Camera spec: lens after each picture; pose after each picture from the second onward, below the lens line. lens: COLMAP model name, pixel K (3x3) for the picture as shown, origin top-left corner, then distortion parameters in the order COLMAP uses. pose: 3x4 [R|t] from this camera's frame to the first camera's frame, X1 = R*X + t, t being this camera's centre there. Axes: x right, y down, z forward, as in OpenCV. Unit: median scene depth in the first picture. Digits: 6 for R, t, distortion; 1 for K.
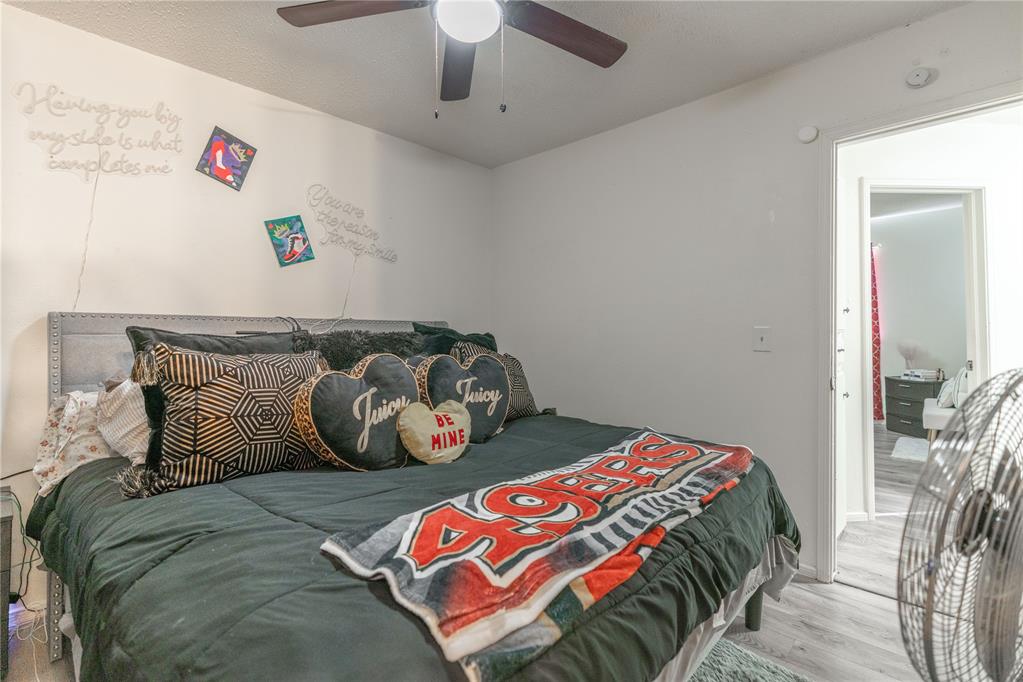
lens RADIAL K [[464.7, 0, 511.4], [0, 464.7, 333.9], [0, 0, 1]] dist [-0.004772, 0.002841]
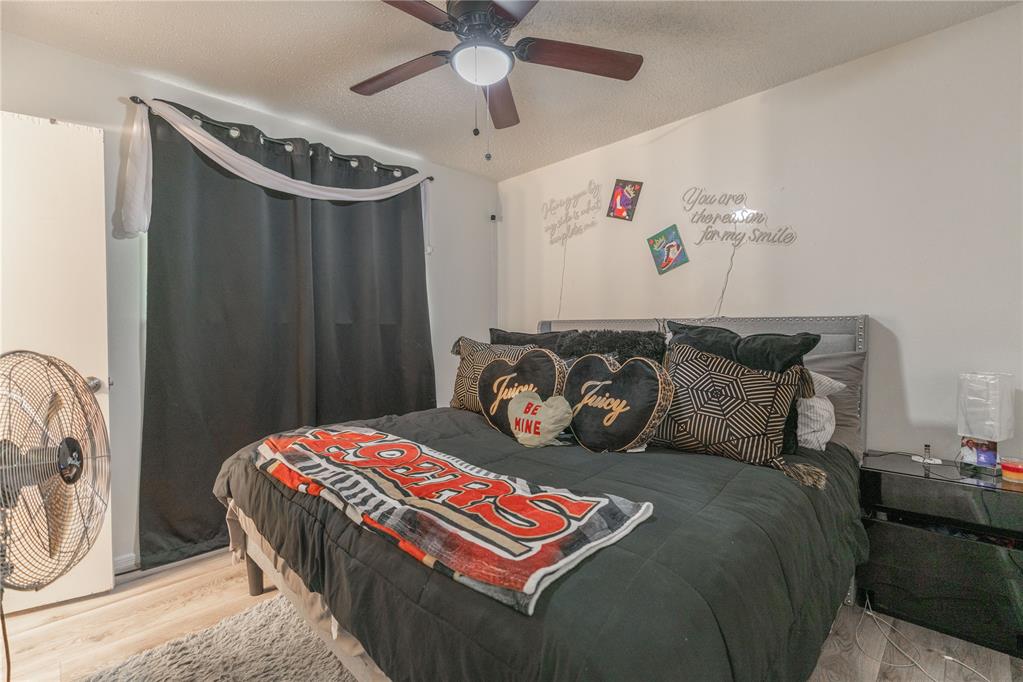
lens RADIAL K [[464.7, 0, 513.0], [0, 464.7, 340.4], [0, 0, 1]] dist [-0.004772, 0.002841]
pose [[-0.032743, 0.020524, -0.999253, 0.775239], [-0.005261, 0.999772, 0.020707, -0.003889], [0.999450, 0.005935, -0.032627, 0.781628]]
